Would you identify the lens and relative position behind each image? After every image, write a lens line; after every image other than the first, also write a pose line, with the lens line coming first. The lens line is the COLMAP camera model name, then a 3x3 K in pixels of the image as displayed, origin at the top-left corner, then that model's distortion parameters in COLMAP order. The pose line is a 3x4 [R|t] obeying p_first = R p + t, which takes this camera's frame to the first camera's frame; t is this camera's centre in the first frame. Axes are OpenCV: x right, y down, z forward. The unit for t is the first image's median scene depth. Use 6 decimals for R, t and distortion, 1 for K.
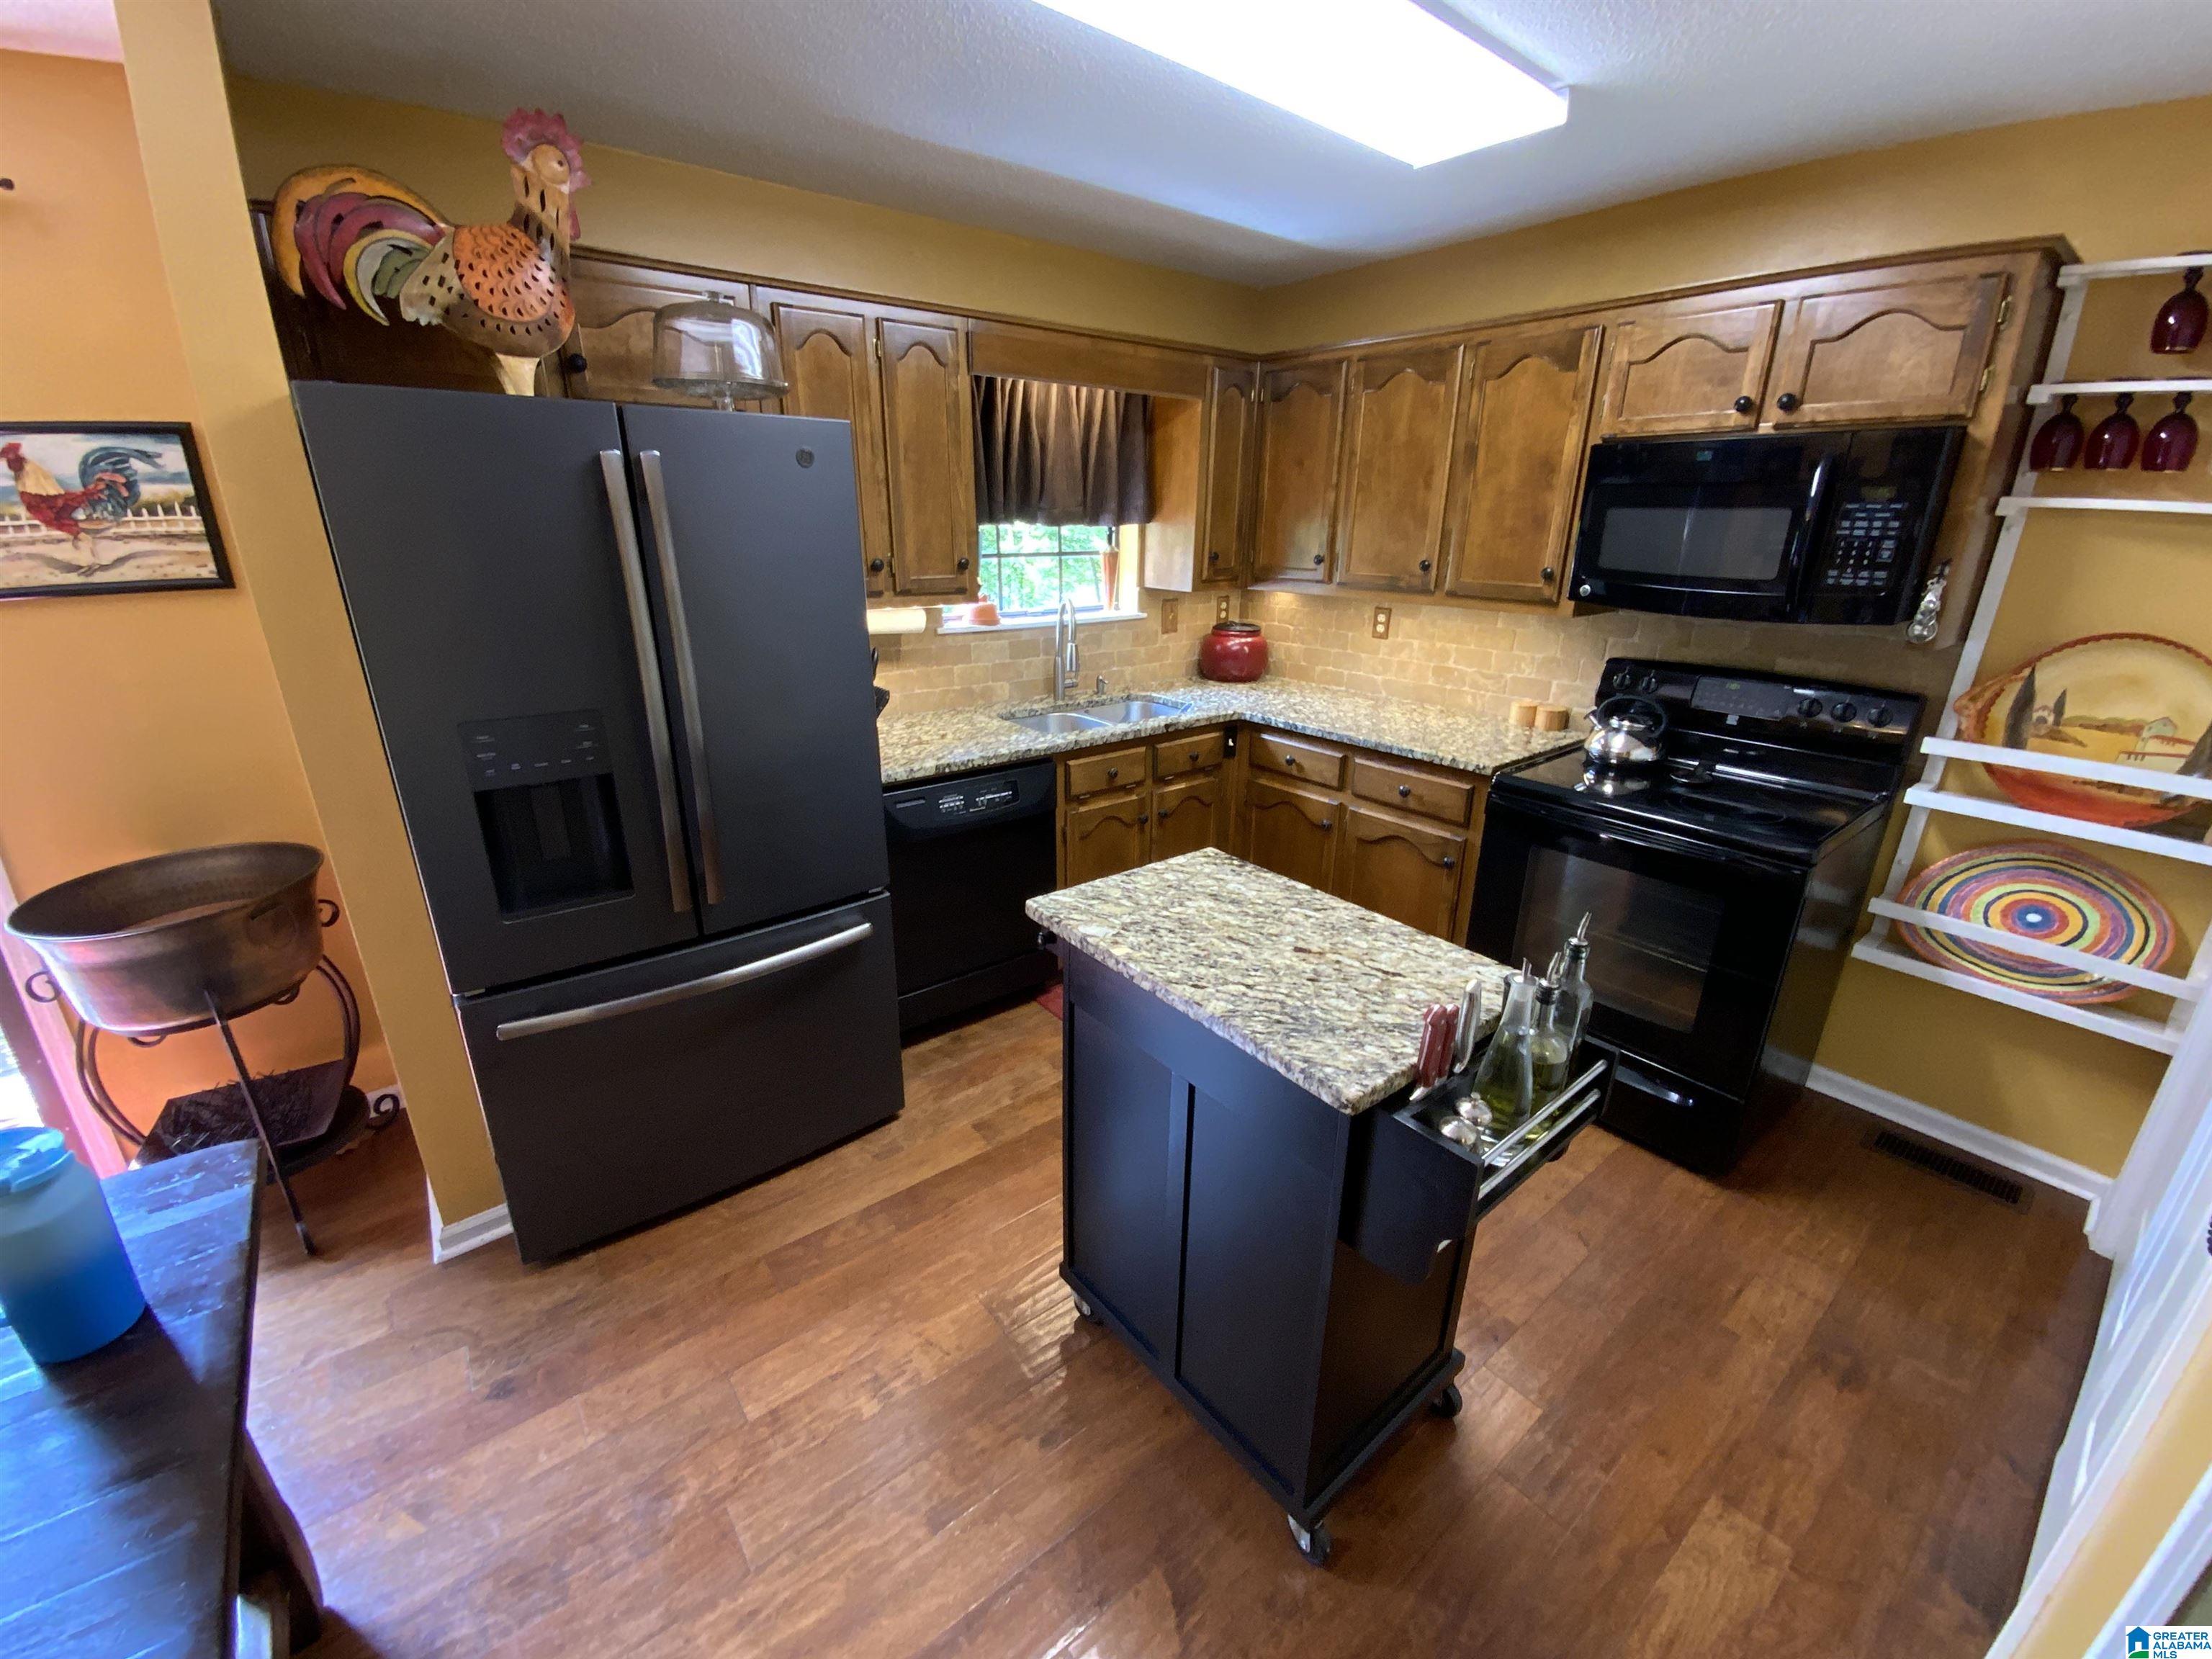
lens RADIAL K [[907.1, 0, 1101.0], [0, 907.1, 830.5], [0, 0, 1]] dist [-0.001318, -0.000603]
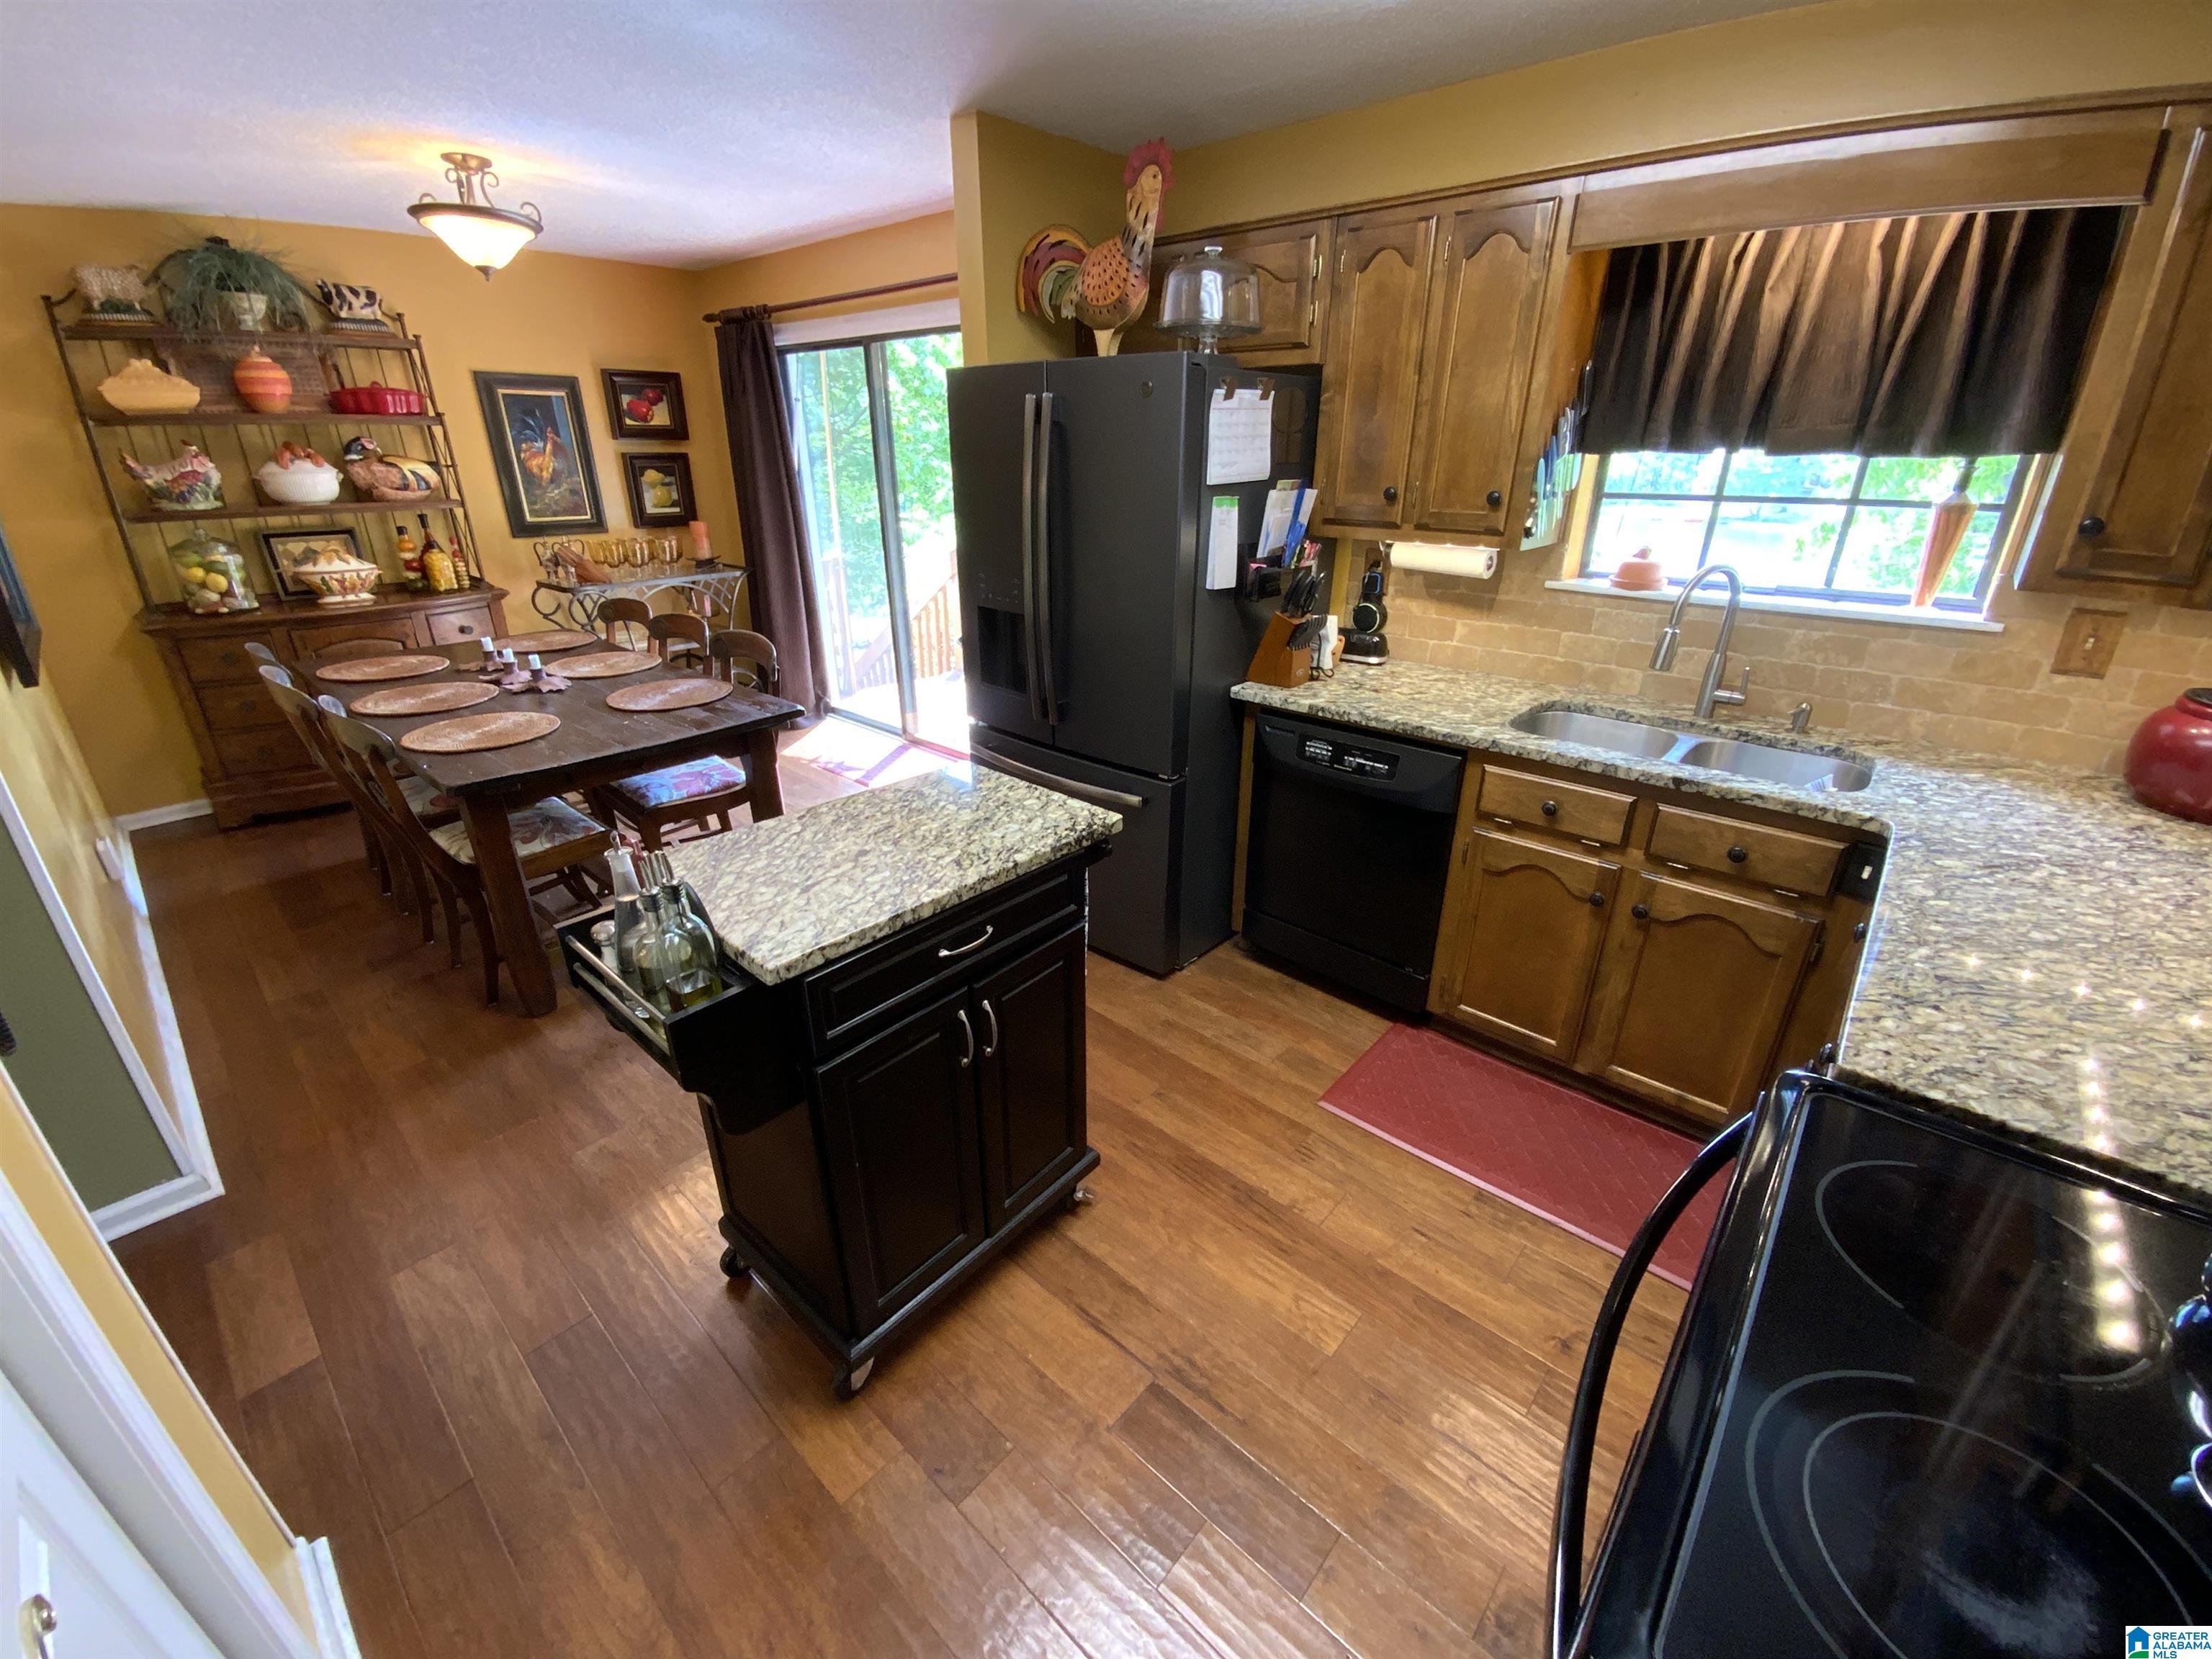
lens RADIAL K [[907.1, 0, 1102.1], [0, 907.1, 832.6], [0, 0, 1]] dist [-0.001318, -0.000603]
pose [[0.169095, 0.384857, -0.907354, 0.688377], [-0.323120, 0.891378, 0.317864, -0.179592], [0.931128, 0.239435, 0.275083, 0.538451]]
